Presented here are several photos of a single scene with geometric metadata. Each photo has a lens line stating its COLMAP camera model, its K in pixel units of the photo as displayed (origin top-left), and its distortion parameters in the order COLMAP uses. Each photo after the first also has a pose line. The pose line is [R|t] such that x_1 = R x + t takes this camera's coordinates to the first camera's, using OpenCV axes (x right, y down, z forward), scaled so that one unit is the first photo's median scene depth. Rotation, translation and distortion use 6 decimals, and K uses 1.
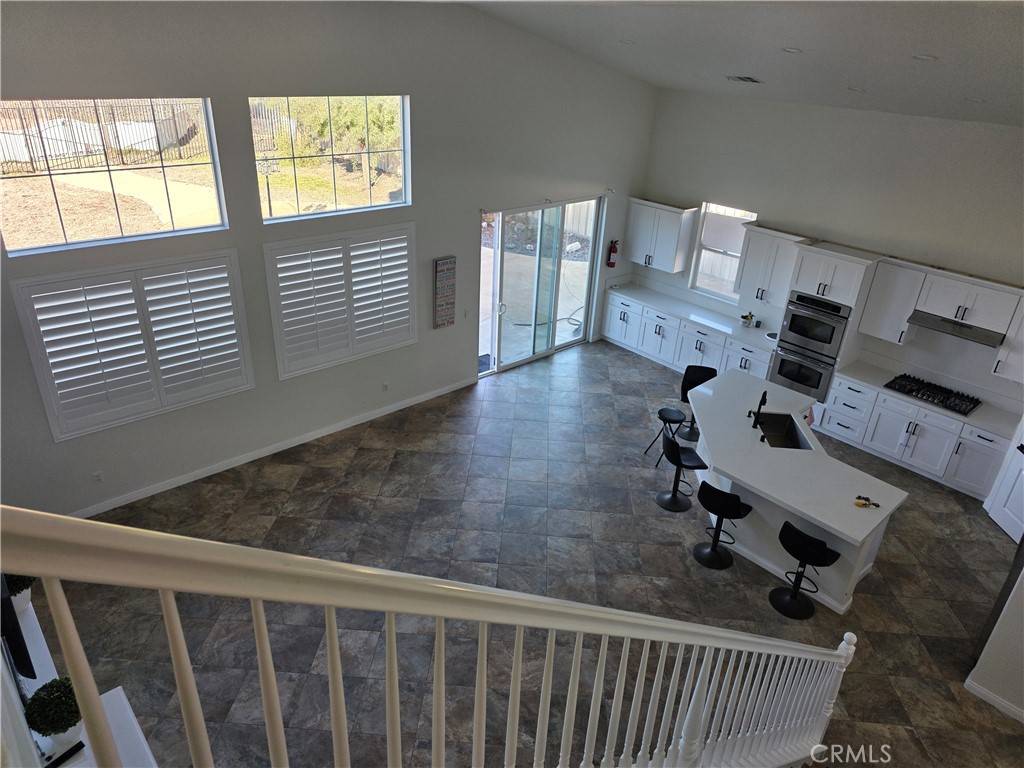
lens RADIAL K [[692.2, 0, 511.1], [0, 692.2, 386.3], [0, 0, 1]] dist [0.002281, -0.004050]
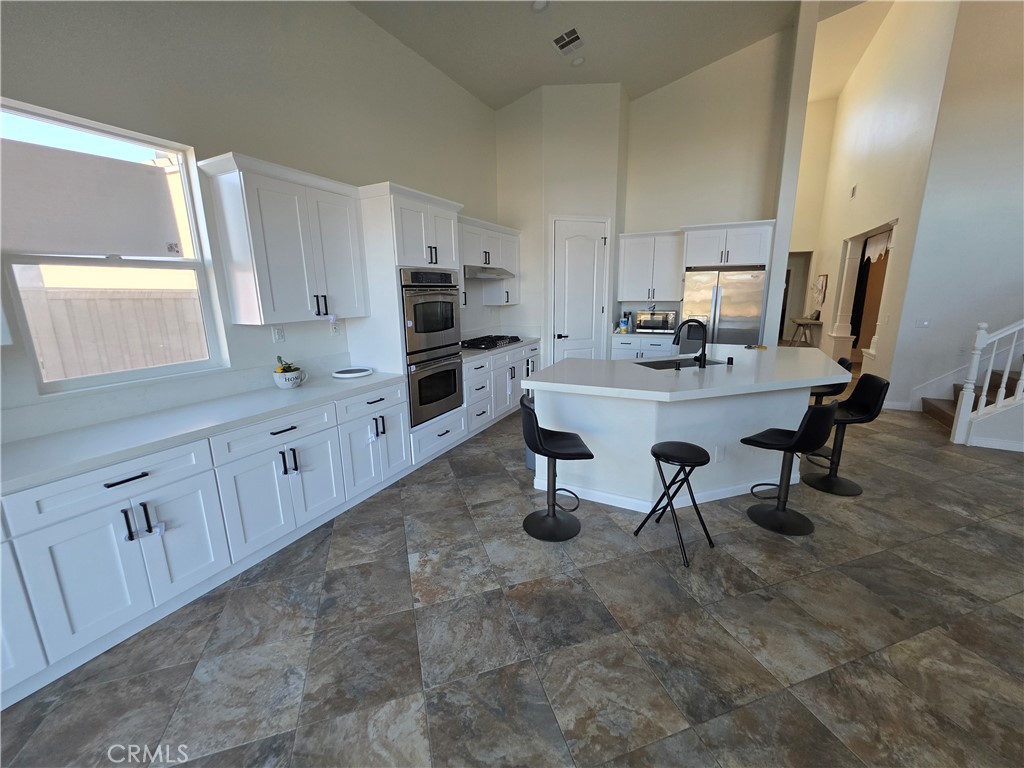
lens RADIAL K [[413.4, 0, 507.5], [0, 413.4, 382.0], [0, 0, 1]] dist [0.000637, -0.000517]
pose [[-0.368432, -0.234177, 0.899677, 0.017311], [0.416058, 0.823893, 0.384833, -0.181491], [-0.831356, 0.516103, -0.206117, 1.206488]]
